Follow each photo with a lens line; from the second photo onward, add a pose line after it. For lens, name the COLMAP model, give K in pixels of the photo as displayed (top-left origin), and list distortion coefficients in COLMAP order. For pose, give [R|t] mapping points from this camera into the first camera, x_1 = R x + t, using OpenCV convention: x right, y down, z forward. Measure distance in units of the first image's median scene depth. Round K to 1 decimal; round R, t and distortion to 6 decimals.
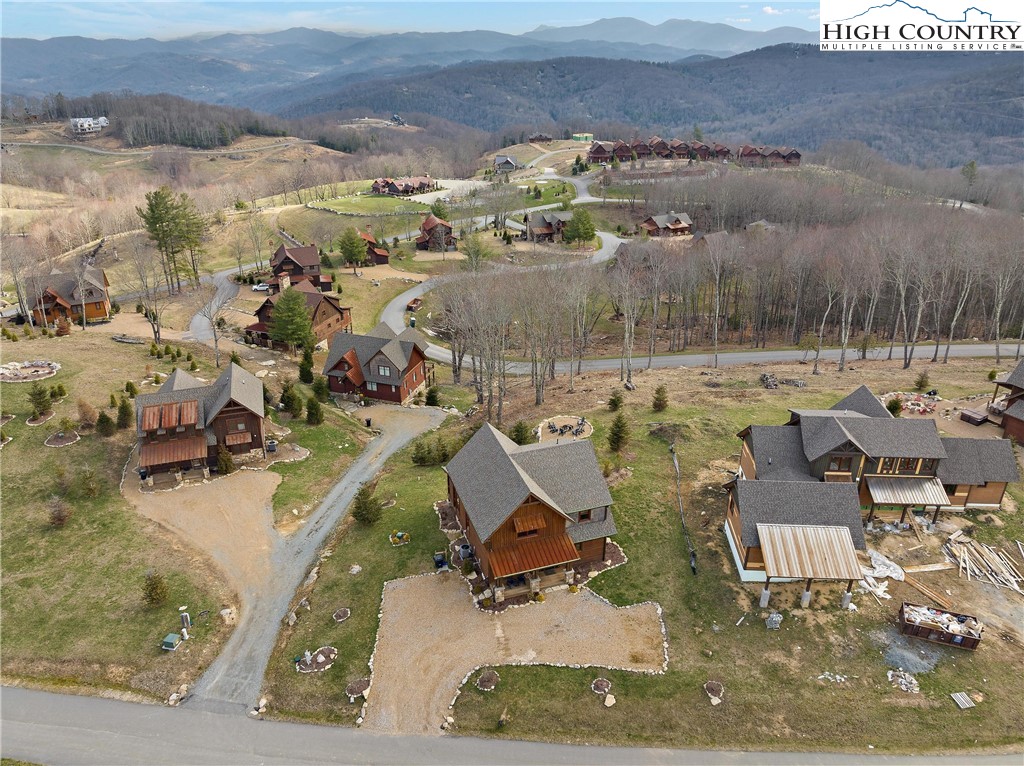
lens RADIAL K [[741.0, 0, 512.0], [0, 741.0, 383.0], [0, 0, 1]] dist [-0.043827, 0.012957]
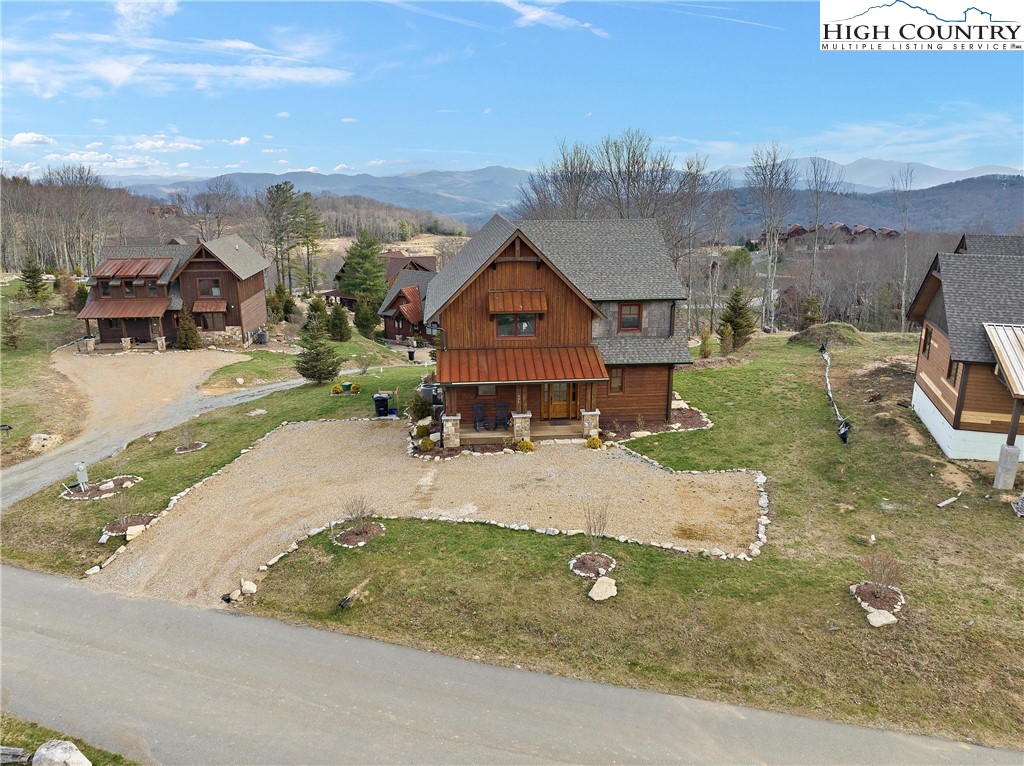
lens RADIAL K [[741.0, 0, 512.0], [0, 741.0, 383.0], [0, 0, 1]] dist [-0.043827, 0.012957]
pose [[0.971832, 0.064860, -0.226572, 0.041175], [-0.103113, 0.981502, -0.161311, 0.095017], [0.211918, 0.180130, 0.960543, 0.139407]]
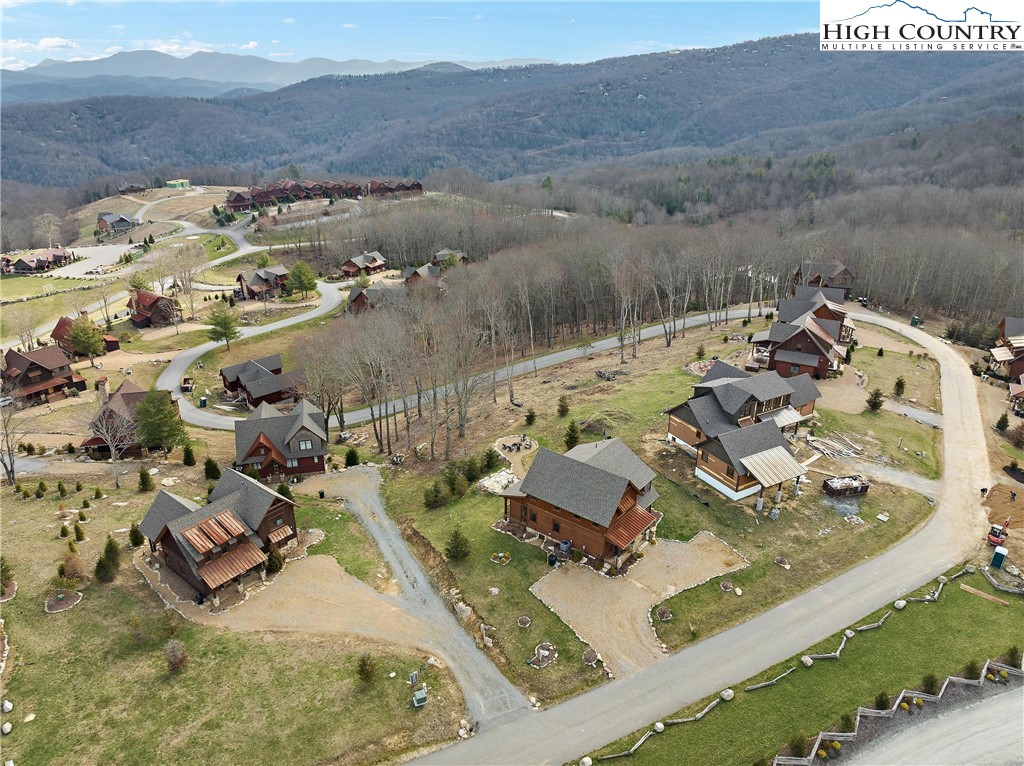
lens RADIAL K [[741.0, 0, 512.0], [0, 741.0, 383.0], [0, 0, 1]] dist [-0.043827, 0.012957]
pose [[0.837296, -0.215954, 0.502293, -0.224380], [0.232636, 0.972097, 0.030147, -0.033561], [-0.494788, 0.091609, 0.864172, -0.027844]]
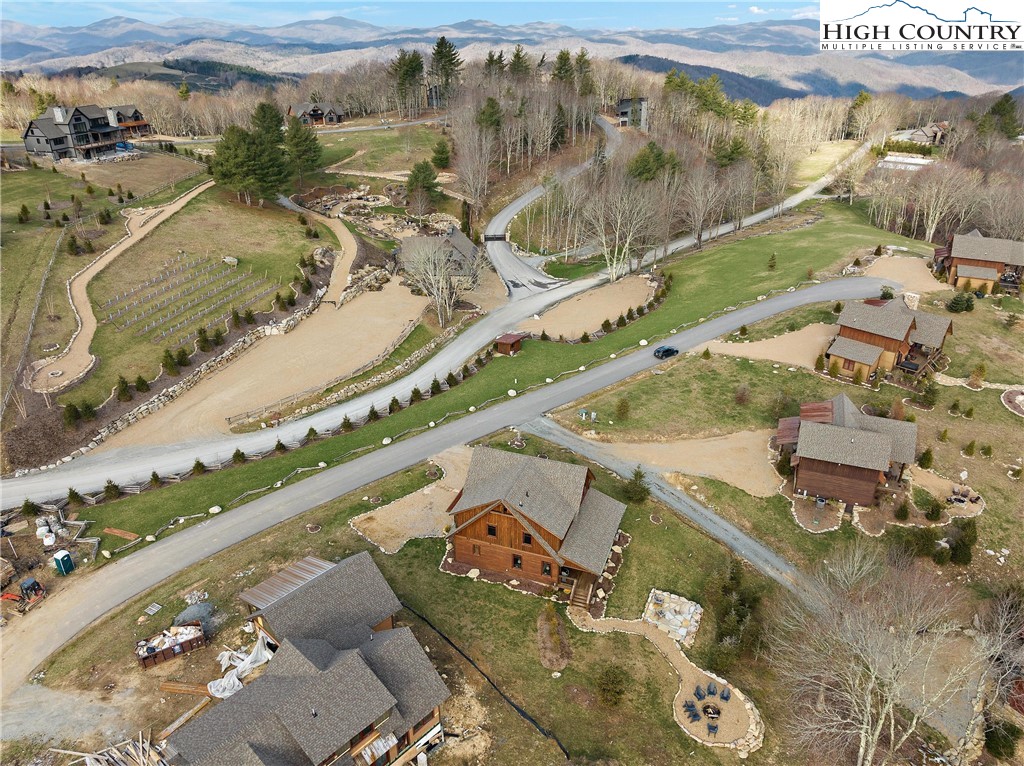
lens RADIAL K [[741.0, 0, 512.0], [0, 741.0, 383.0], [0, 0, 1]] dist [-0.043827, 0.012957]
pose [[-0.632116, 0.362799, -0.684694, 0.231278], [-0.335293, 0.668550, 0.663791, -0.225384], [0.698575, 0.649166, -0.300957, 0.377159]]
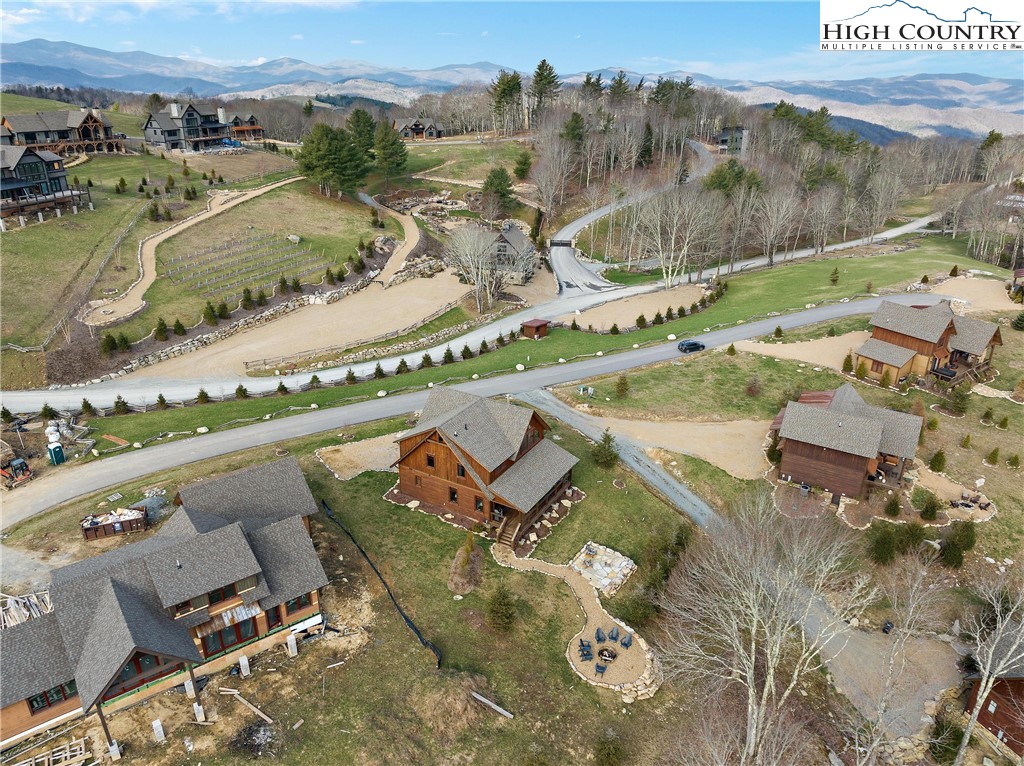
lens RADIAL K [[741.0, 0, 512.0], [0, 741.0, 383.0], [0, 0, 1]] dist [-0.043827, 0.012957]
pose [[-0.760427, 0.265264, -0.592778, 0.195689], [-0.289250, 0.678897, 0.674858, -0.219990], [0.581451, 0.684642, -0.439524, 0.459963]]
